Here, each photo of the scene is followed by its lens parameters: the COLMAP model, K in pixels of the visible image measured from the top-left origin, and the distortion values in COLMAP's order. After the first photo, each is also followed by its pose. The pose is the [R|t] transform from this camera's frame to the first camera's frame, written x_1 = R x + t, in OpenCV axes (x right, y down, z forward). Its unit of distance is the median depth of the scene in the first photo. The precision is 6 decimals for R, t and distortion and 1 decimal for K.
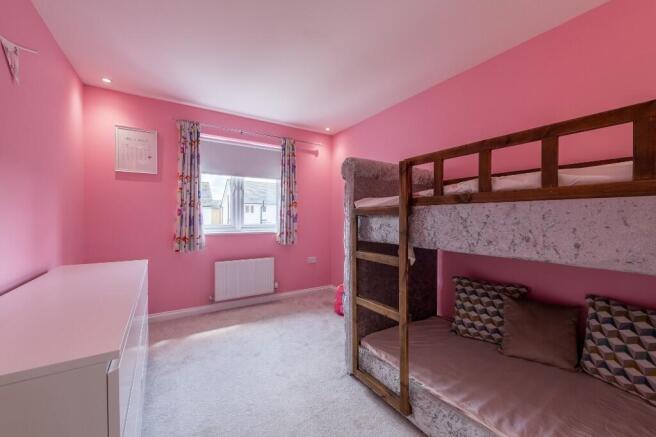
lens RADIAL K [[264.6, 0, 331.9], [0, 264.6, 217.7], [0, 0, 1]] dist [0.001397, -0.001220]
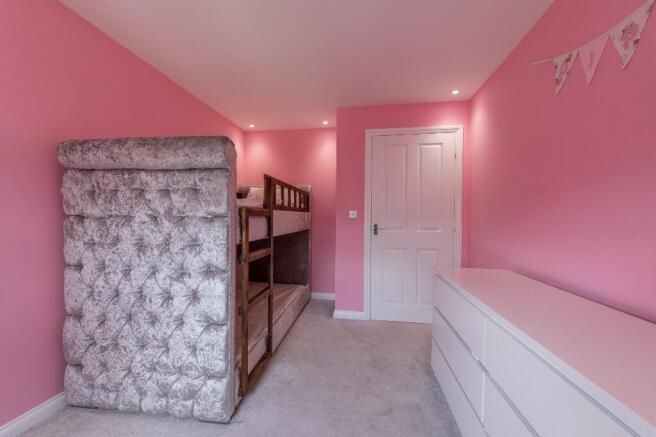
lens RADIAL K [[264.6, 0, 330.6], [0, 264.6, 219.2], [0, 0, 1]] dist [0.001397, -0.001220]
pose [[-0.756548, -0.022582, 0.653548, -0.816998], [-0.013252, 0.999728, 0.019203, -0.020414], [-0.653804, 0.005867, -0.756641, 1.717870]]
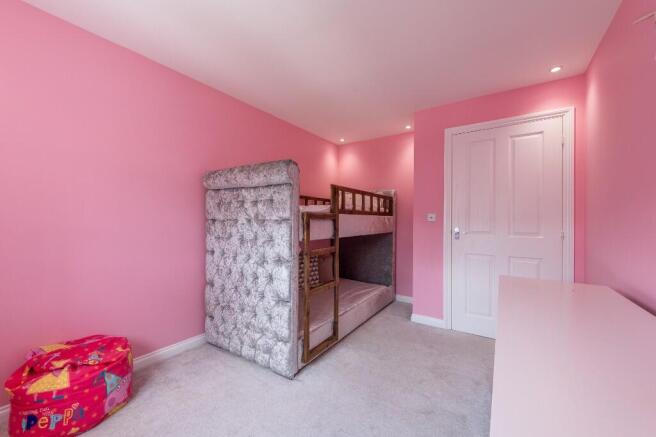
lens RADIAL K [[264.6, 0, 323.9], [0, 264.6, 217.4], [0, 0, 1]] dist [0.001397, -0.001220]
pose [[-0.387697, -0.003783, 0.921779, -1.123527], [-0.005827, 0.999982, 0.001653, -0.020524], [-0.921768, -0.004730, -0.387712, 1.584498]]
